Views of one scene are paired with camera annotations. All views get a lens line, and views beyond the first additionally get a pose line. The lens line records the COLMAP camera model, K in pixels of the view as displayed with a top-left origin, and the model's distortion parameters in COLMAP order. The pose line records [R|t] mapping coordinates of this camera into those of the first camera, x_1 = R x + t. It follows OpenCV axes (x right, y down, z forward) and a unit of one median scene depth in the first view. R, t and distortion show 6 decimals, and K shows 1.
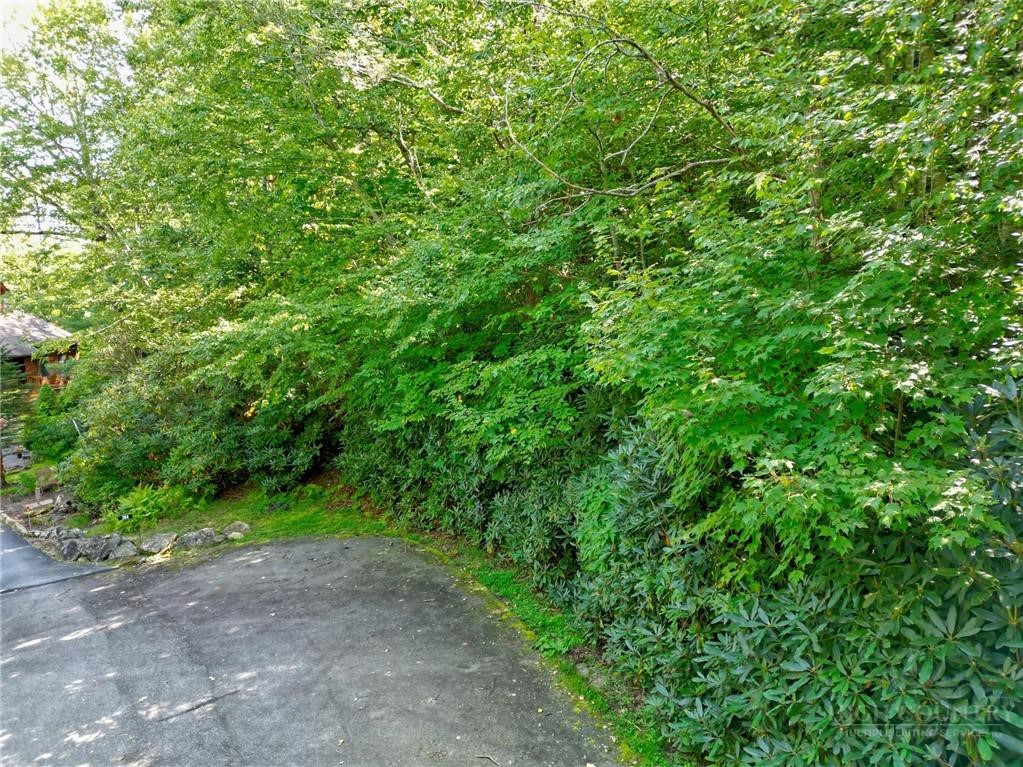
lens RADIAL K [[708.3, 0, 511.5], [0, 708.3, 383.5], [0, 0, 1]] dist [0.093587, -0.076183]
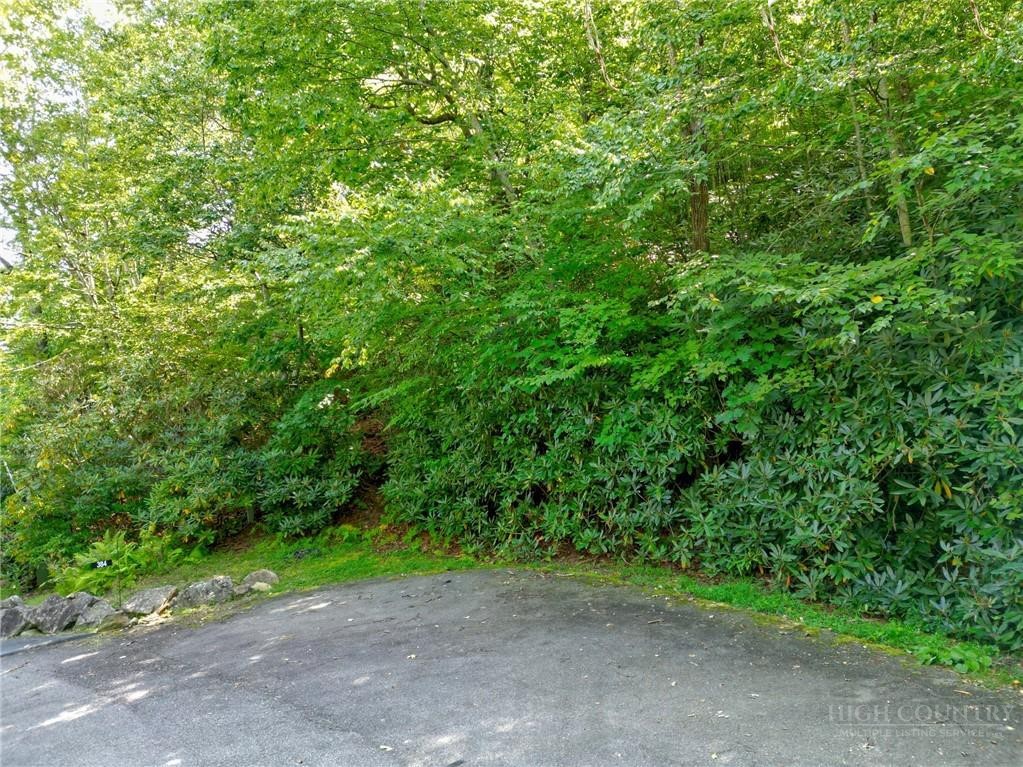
lens RADIAL K [[708.3, 0, 511.5], [0, 708.3, 383.5], [0, 0, 1]] dist [0.093587, -0.076183]
pose [[0.992682, -0.010098, 0.120336, -0.198555], [0.028604, 0.987801, -0.153074, 0.115681], [-0.117322, 0.155396, 0.980861, 0.215452]]
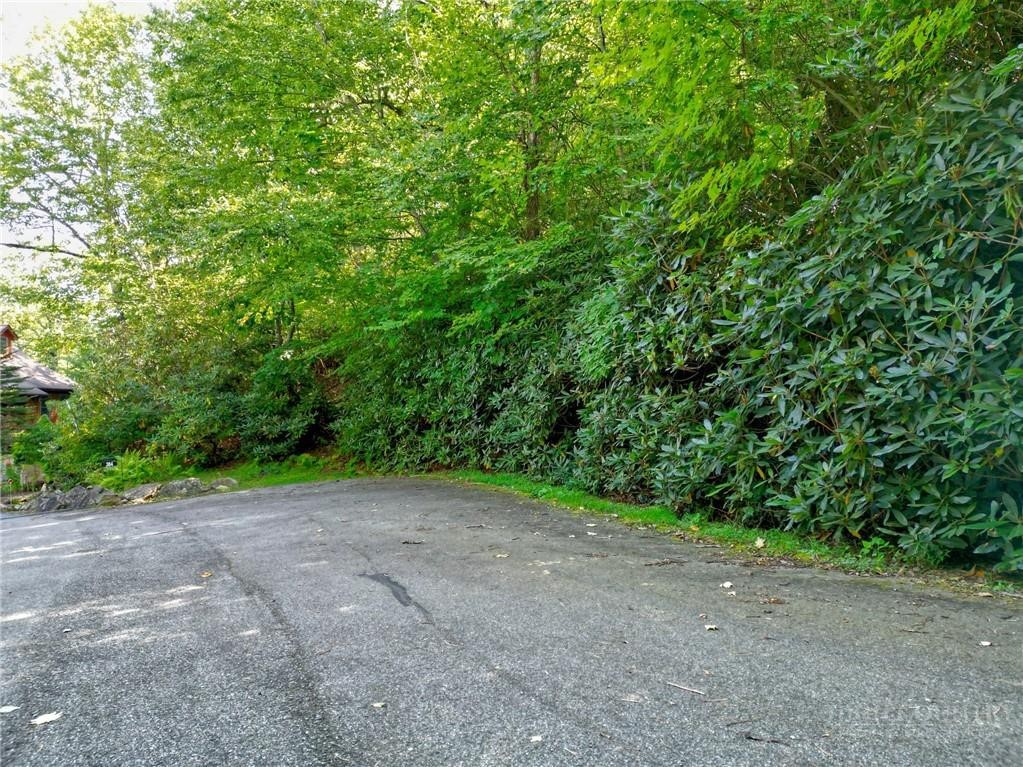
lens RADIAL K [[708.3, 0, 511.5], [0, 708.3, 383.5], [0, 0, 1]] dist [0.093587, -0.076183]
pose [[0.999936, 0.009348, -0.006321, 0.004666], [-0.010148, 0.989887, -0.141498, 0.183892], [0.004934, 0.141553, 0.989918, 0.031597]]
